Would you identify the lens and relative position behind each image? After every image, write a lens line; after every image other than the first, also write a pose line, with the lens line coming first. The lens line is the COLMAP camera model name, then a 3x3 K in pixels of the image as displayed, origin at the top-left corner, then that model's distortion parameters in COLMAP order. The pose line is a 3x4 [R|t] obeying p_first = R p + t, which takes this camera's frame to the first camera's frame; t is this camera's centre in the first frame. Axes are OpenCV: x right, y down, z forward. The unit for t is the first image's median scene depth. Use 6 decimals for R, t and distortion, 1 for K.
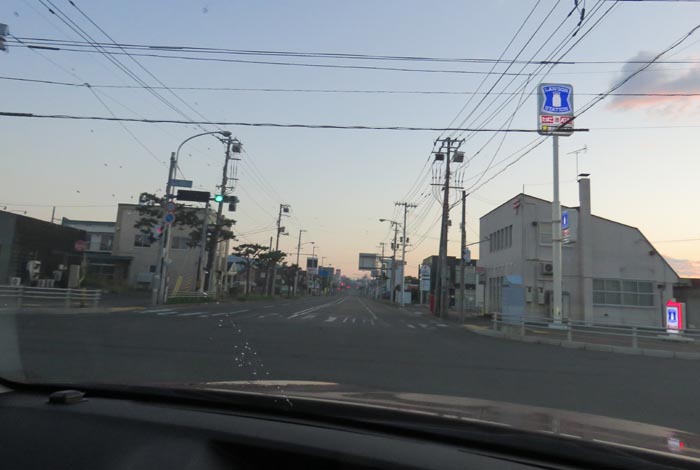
lens RADIAL K [[441.8, 0, 350.0], [0, 441.8, 235.0], [0, 0, 1]] dist [0.000990, -0.047712]
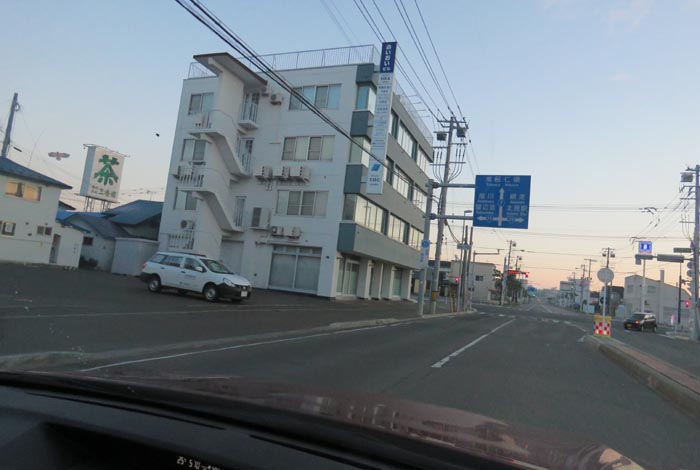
lens RADIAL K [[441.8, 0, 350.0], [0, 441.8, 235.0], [0, 0, 1]] dist [0.000990, -0.047712]
pose [[0.928859, 0.003142, -0.370419, -0.150987], [-0.003897, 0.999992, -0.001290, -0.195017], [0.370412, 0.002642, 0.928864, -1.296782]]
